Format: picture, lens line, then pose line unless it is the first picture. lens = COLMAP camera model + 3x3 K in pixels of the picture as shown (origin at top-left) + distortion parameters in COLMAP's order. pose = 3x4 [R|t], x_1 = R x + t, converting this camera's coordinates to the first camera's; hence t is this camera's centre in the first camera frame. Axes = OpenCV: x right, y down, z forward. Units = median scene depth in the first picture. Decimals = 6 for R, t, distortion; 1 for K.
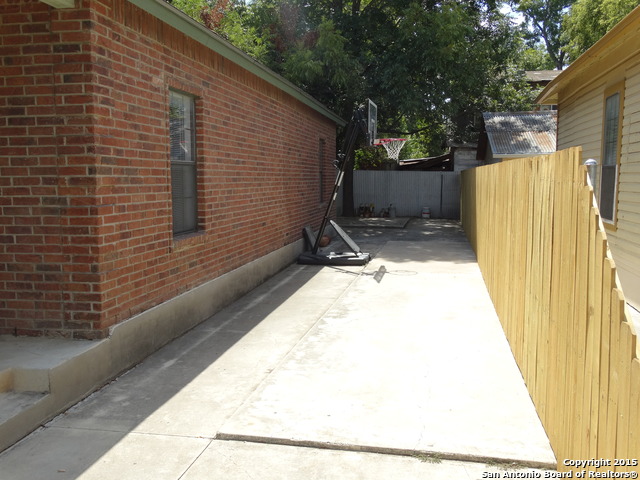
lens RADIAL K [[628.0, 0, 318.8], [0, 628.0, 240.8], [0, 0, 1]] dist [0.015359, 0.000000]
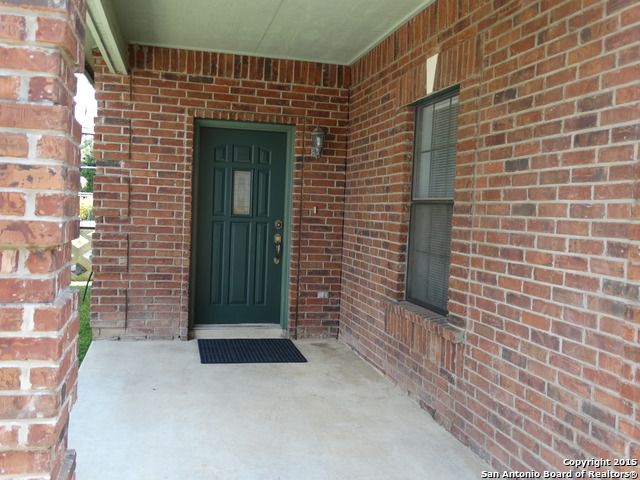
lens RADIAL K [[628.0, 0, 320.9], [0, 628.0, 240.2], [0, 0, 1]] dist [0.015359, 0.000000]
pose [[0.398977, 0.070105, -0.914277, -0.054103], [-0.141421, 0.989848, 0.014186, -0.075590], [0.905990, 0.123638, 0.404841, 0.570415]]
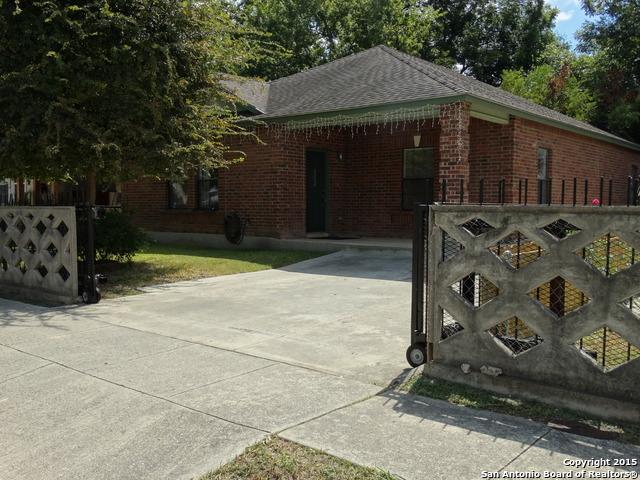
lens RADIAL K [[628.0, 0, 320.2], [0, 628.0, 236.5], [0, 0, 1]] dist [0.015359, 0.000000]
pose [[0.872595, 0.033219, -0.487313, 0.254168], [-0.059981, 0.997421, -0.039412, 0.282390], [0.484748, 0.063620, 0.872337, -1.753468]]
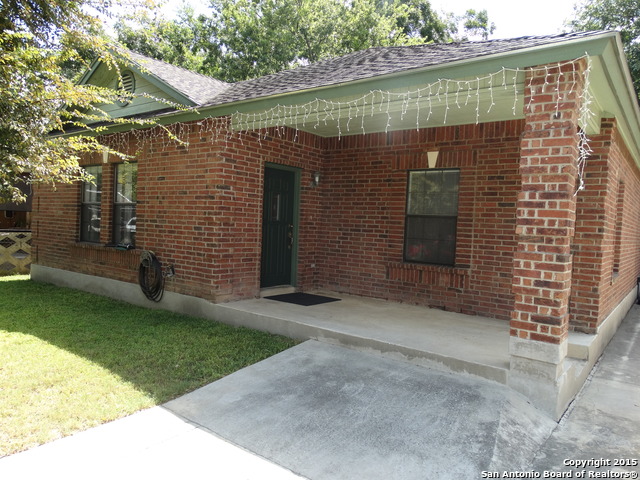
lens RADIAL K [[459.5, 0, 317.0], [0, 459.5, 239.5], [0, 0, 1]] dist [-0.013788, 0.000557]
pose [[0.885433, 0.063787, -0.460369, -0.452906], [-0.100405, 0.993399, -0.055470, 0.052013], [0.453792, 0.095338, 0.885993, -0.380390]]
